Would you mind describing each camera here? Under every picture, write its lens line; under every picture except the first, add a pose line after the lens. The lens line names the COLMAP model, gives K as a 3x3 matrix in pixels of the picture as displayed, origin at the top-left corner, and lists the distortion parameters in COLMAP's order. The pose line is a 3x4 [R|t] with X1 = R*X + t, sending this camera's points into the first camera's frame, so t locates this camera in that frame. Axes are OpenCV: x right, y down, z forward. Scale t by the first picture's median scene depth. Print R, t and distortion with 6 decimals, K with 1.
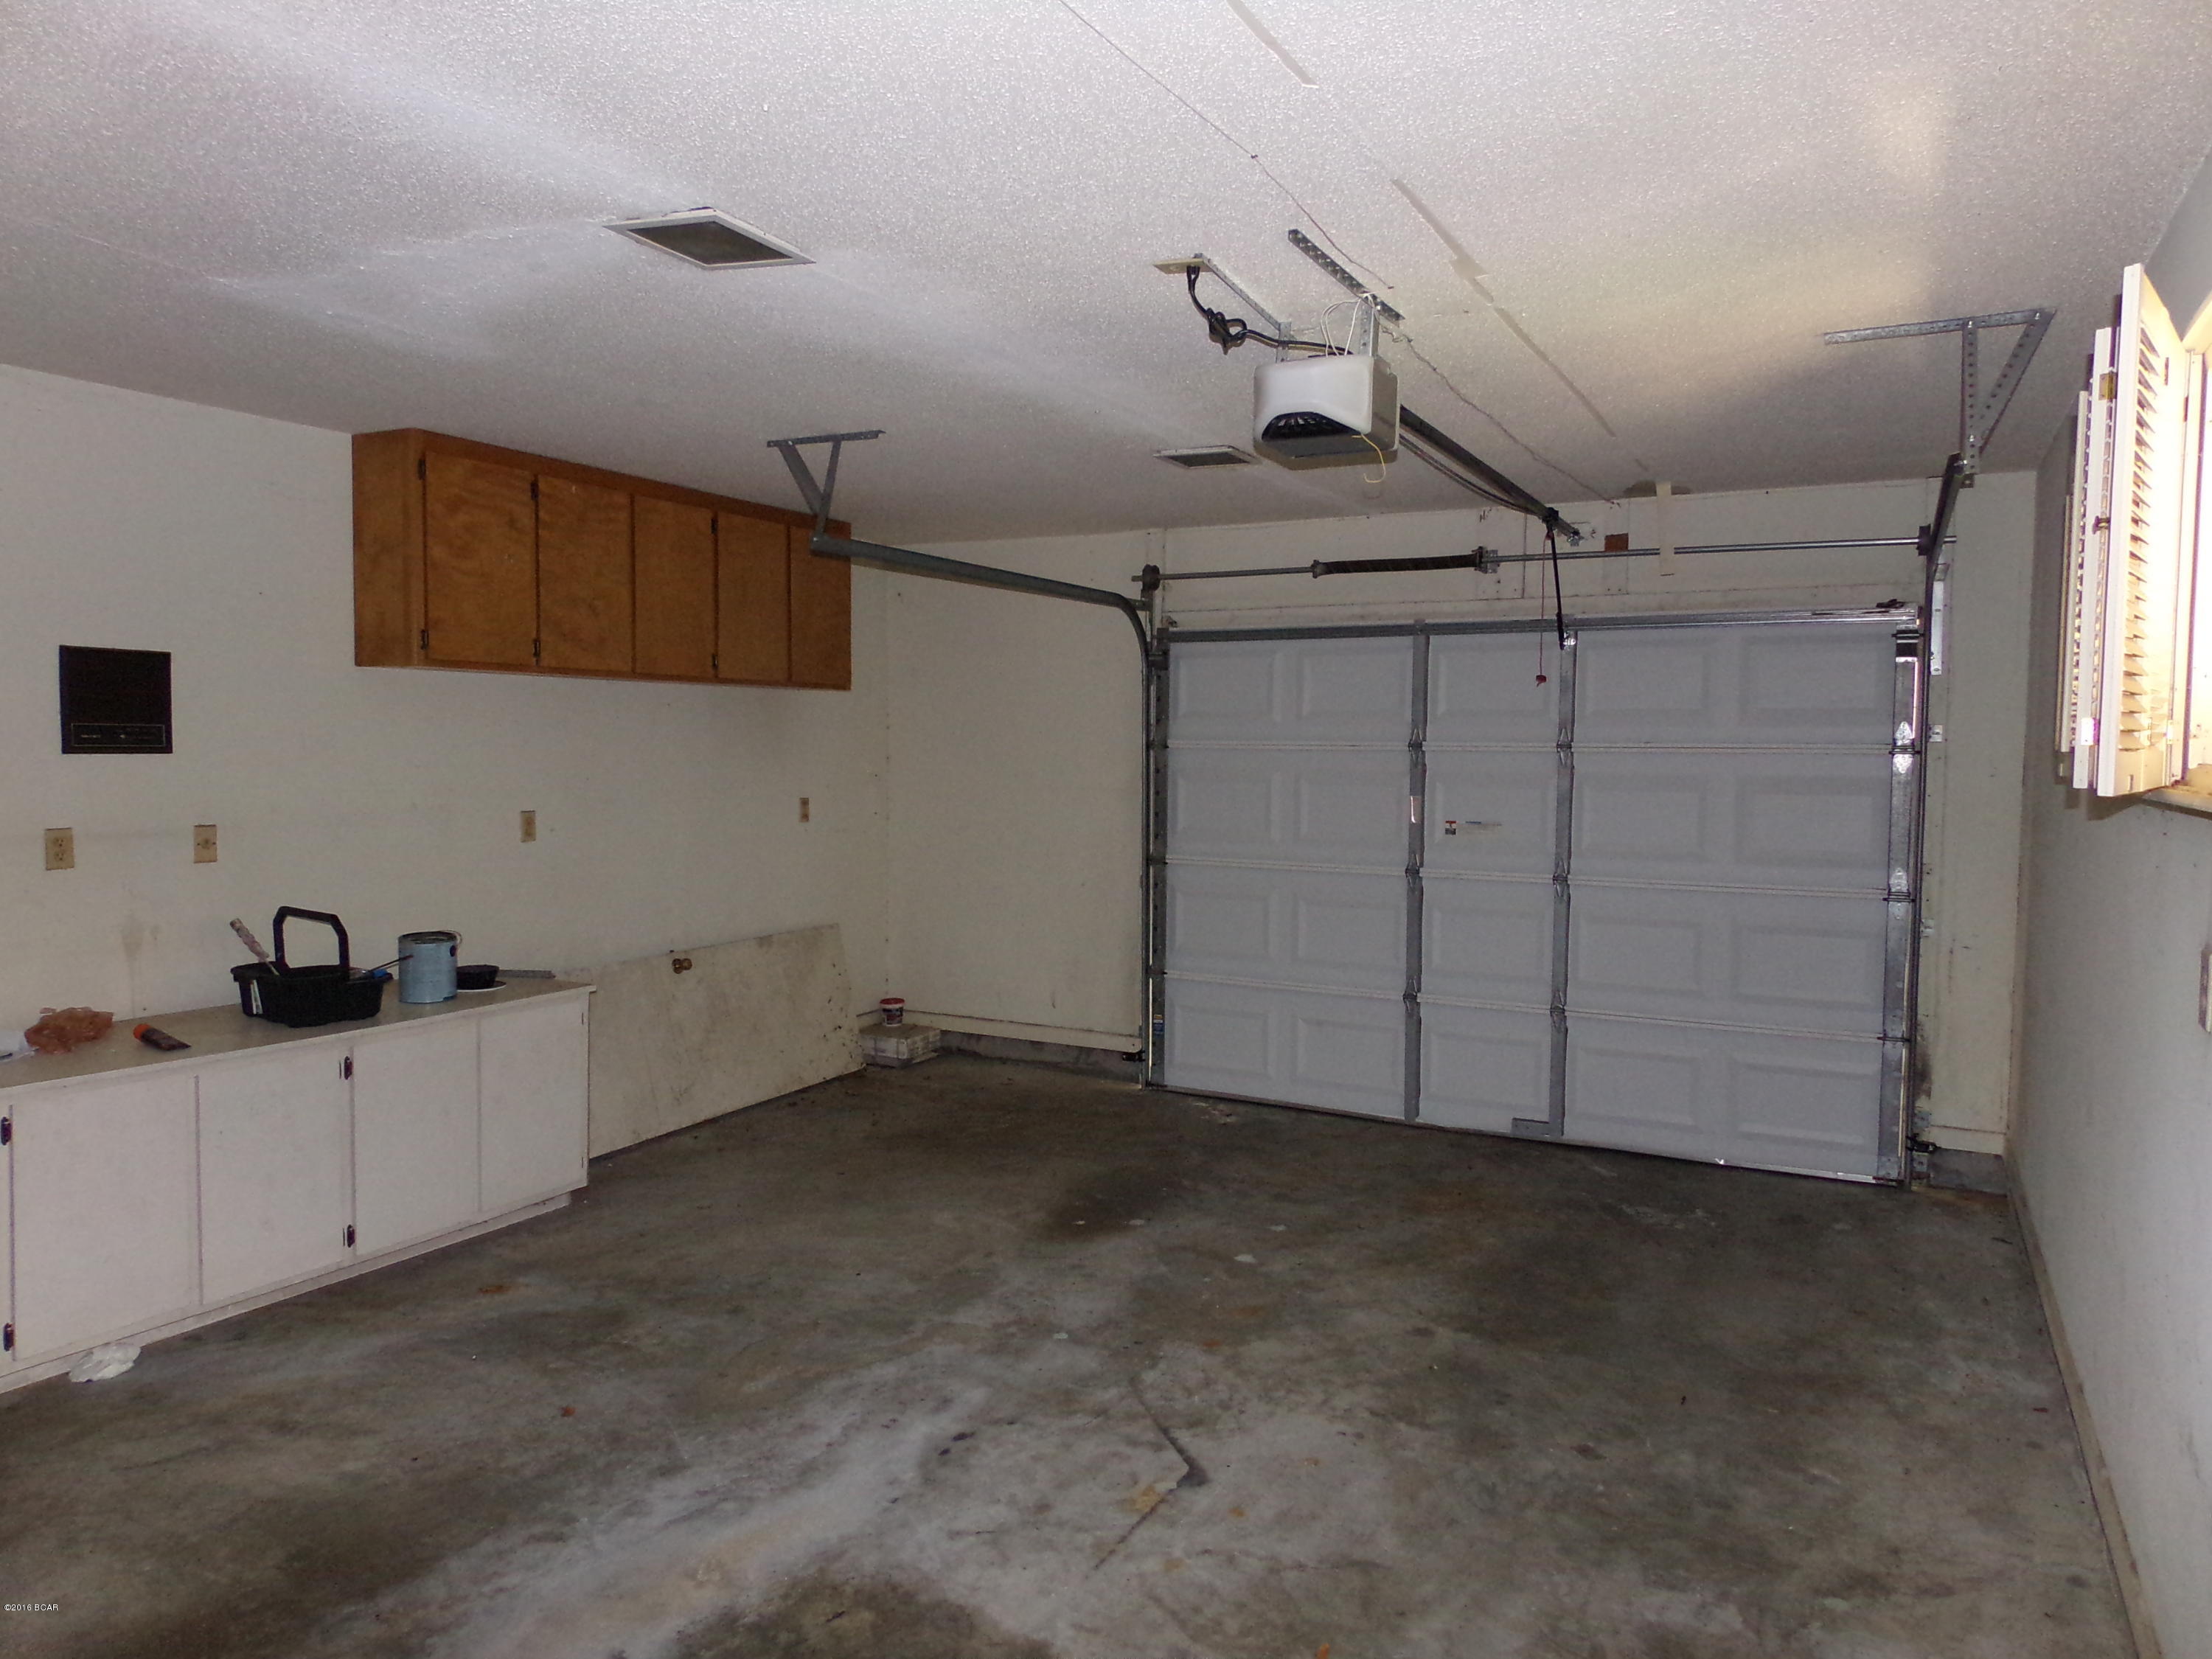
lens RADIAL K [[1527.8, 0, 1075.6], [0, 1527.8, 826.9], [0, 0, 1]] dist [0.063382, -0.099604]
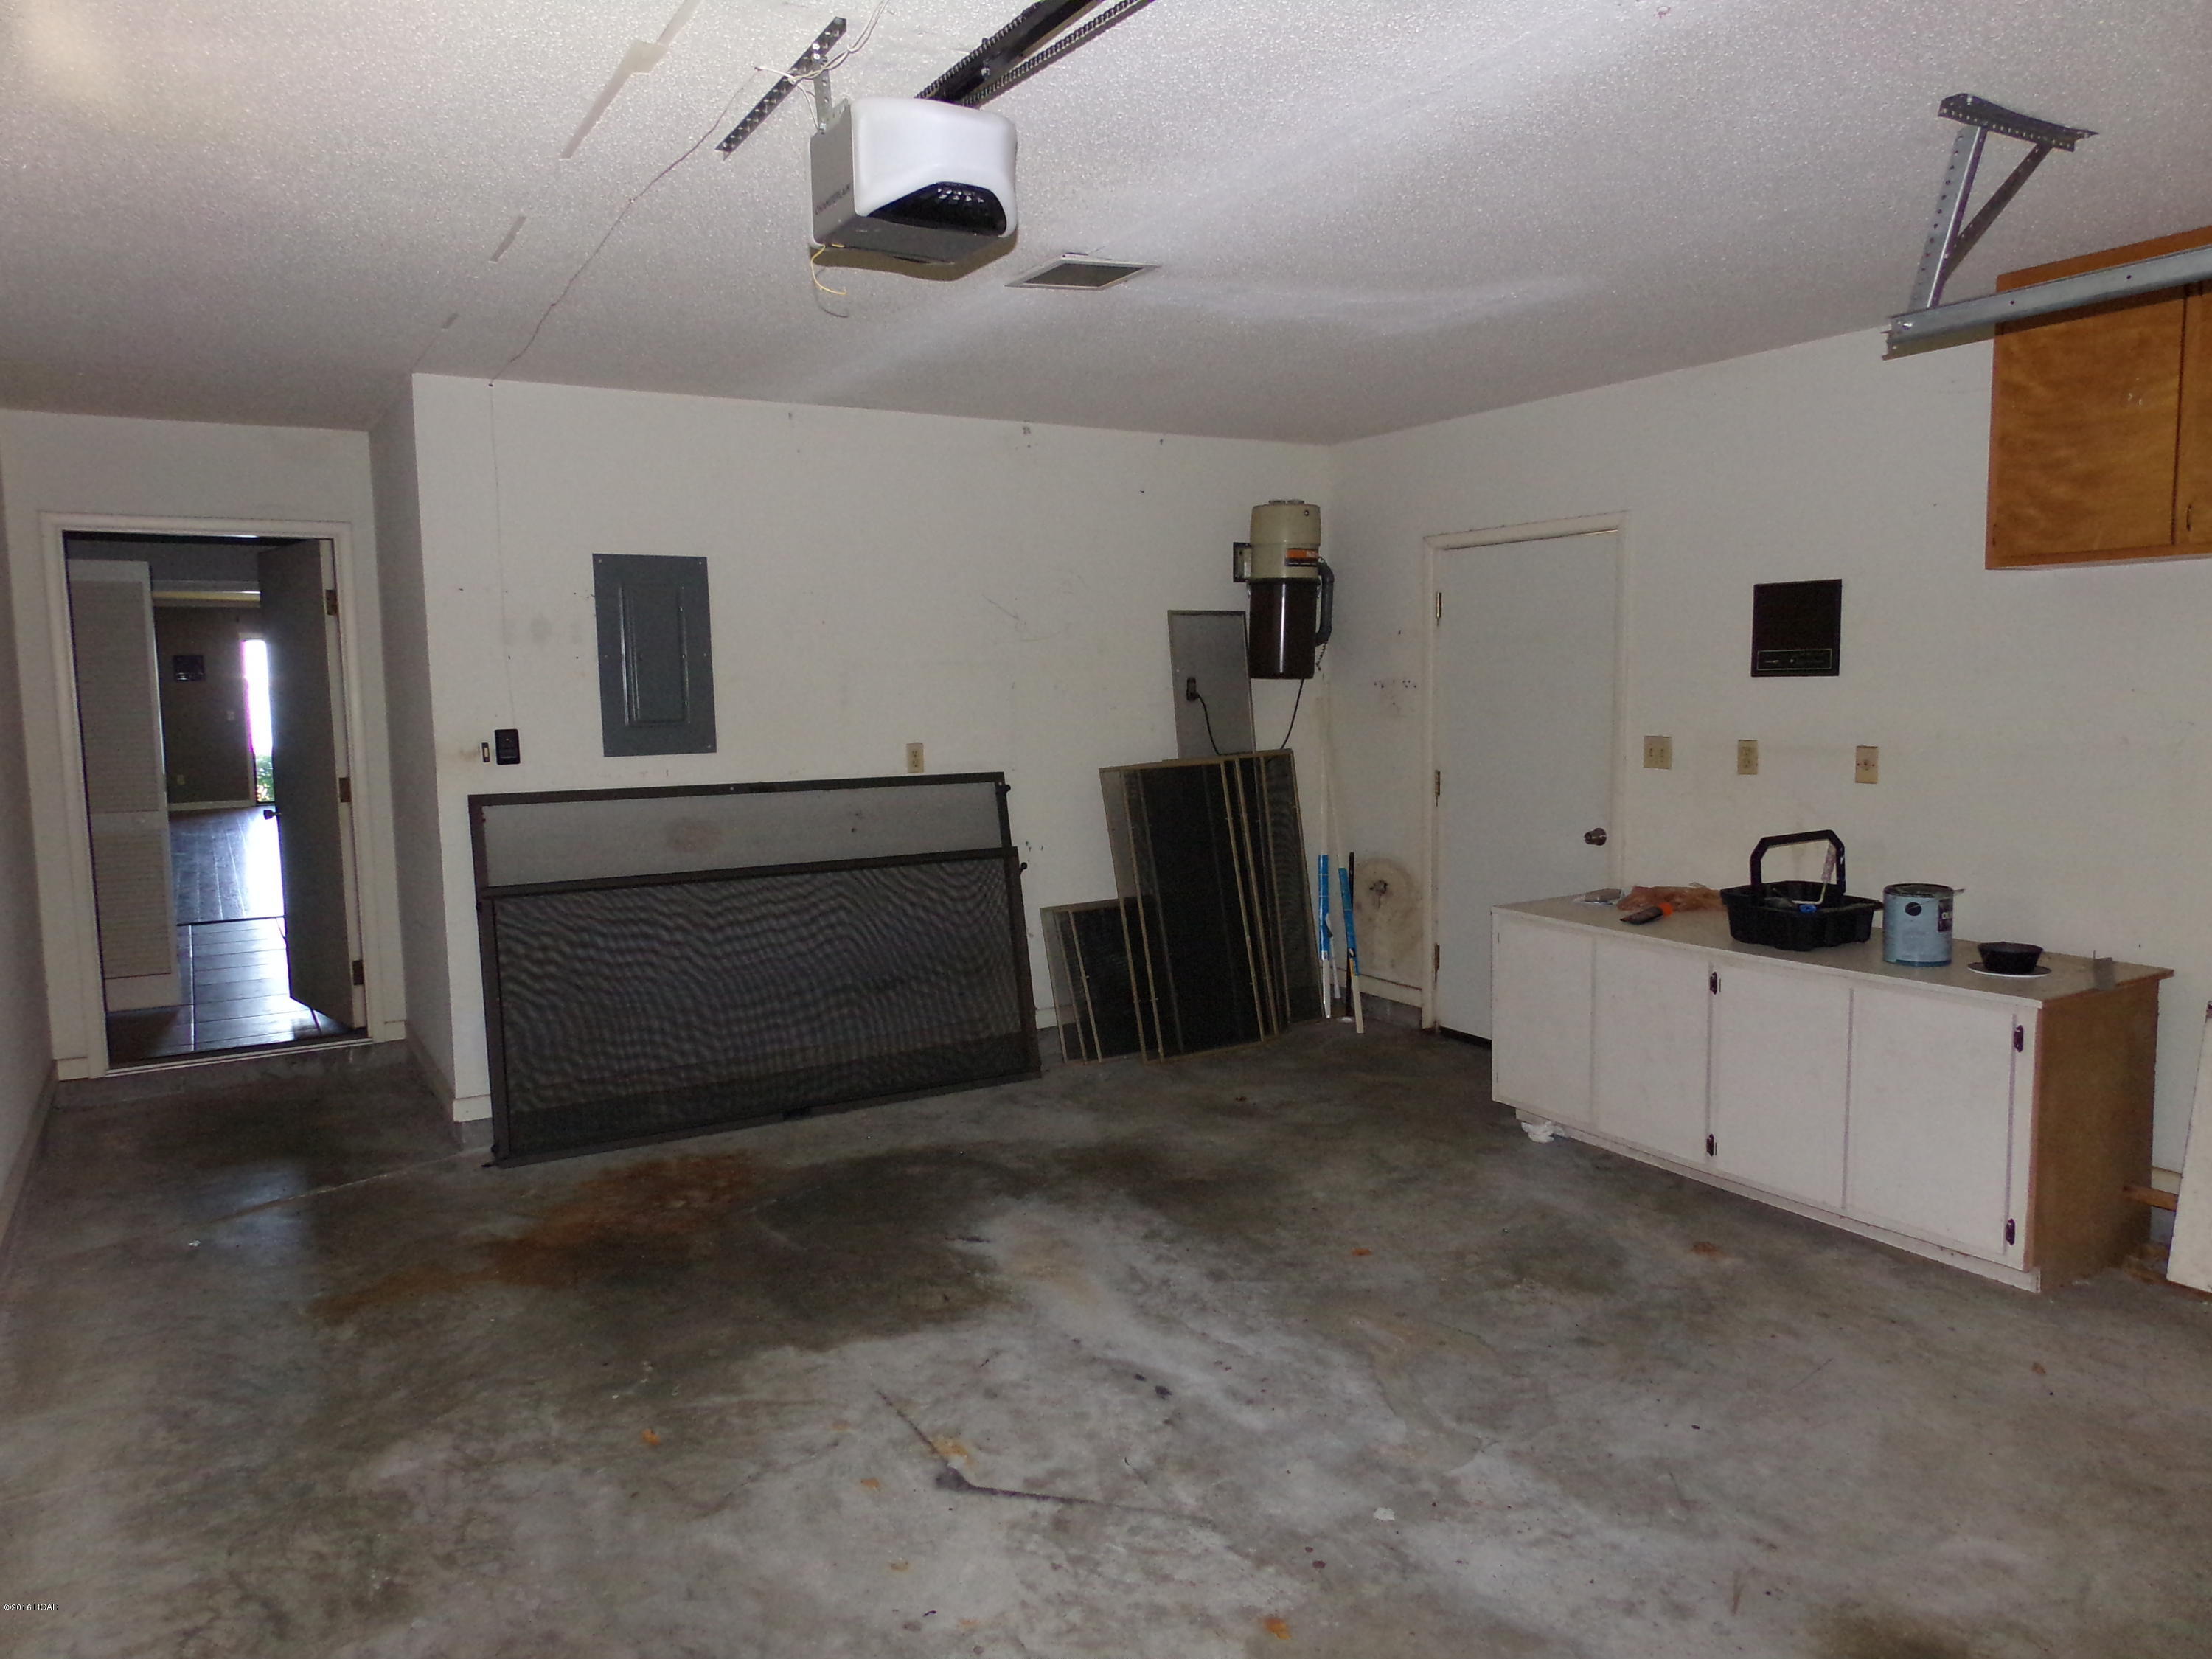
lens RADIAL K [[1465.2, 0, 1096.6], [0, 1465.2, 825.2], [0, 0, 1]] dist [0.048442, -0.083523]
pose [[-0.510901, 0.082526, -0.855669, 0.664948], [-0.038170, 0.992222, 0.118487, -0.056730], [0.858792, 0.093196, -0.503777, 1.321747]]
